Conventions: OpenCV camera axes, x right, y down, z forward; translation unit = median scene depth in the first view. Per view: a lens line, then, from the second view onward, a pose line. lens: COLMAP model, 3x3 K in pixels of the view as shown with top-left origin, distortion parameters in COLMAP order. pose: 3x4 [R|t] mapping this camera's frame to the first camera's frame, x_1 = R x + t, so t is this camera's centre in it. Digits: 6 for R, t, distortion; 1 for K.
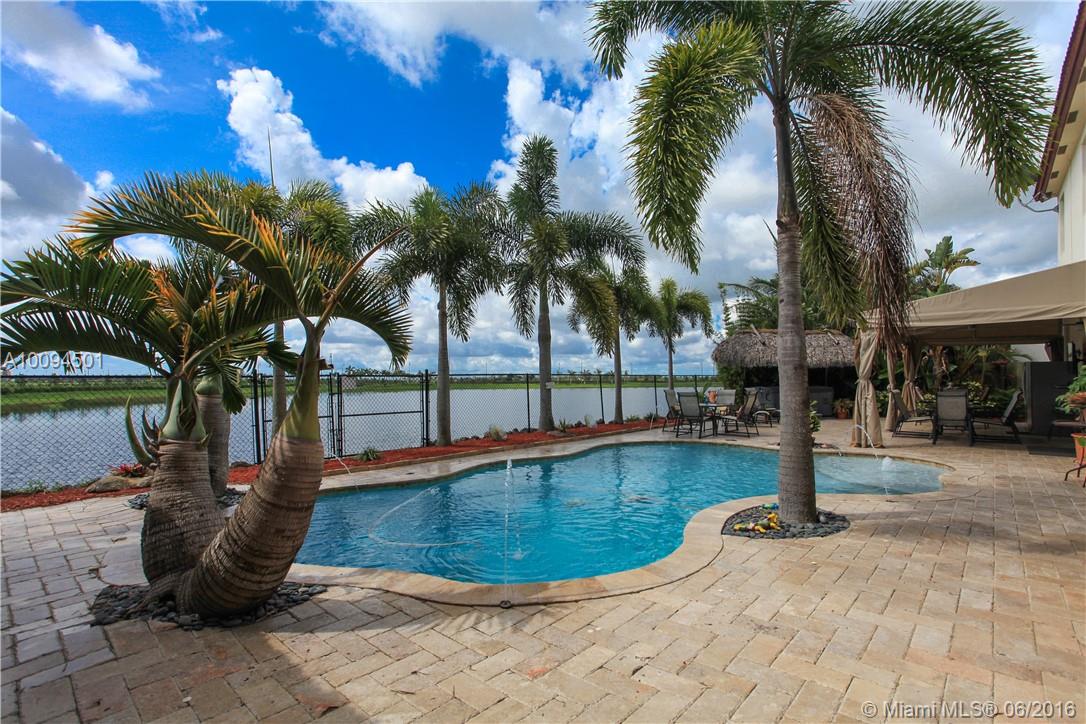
lens RADIAL K [[515.3, 0, 548.7], [0, 515.3, 371.3], [0, 0, 1]] dist [-0.044076, 0.022008]
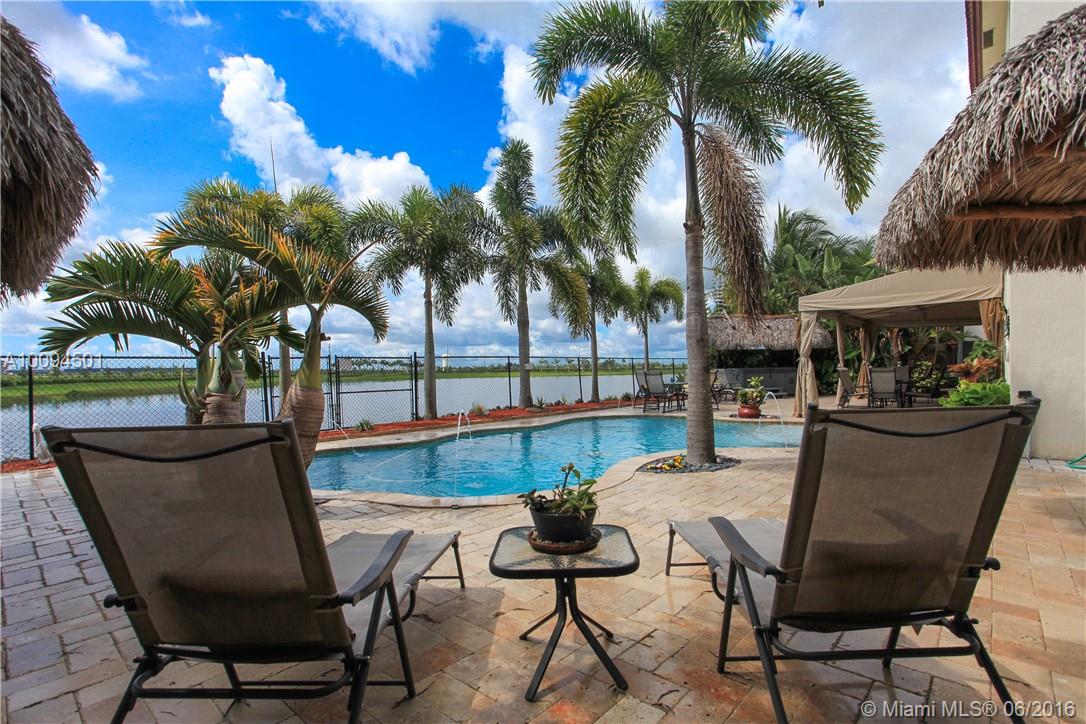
lens RADIAL K [[520.6, 0, 550.4], [0, 520.6, 371.6], [0, 0, 1]] dist [-0.044623, 0.030041]
pose [[0.999958, -0.009200, 0.000398, 0.046460], [0.009190, 0.999737, 0.020992, 0.014613], [-0.000591, -0.020987, 0.999780, -0.108042]]
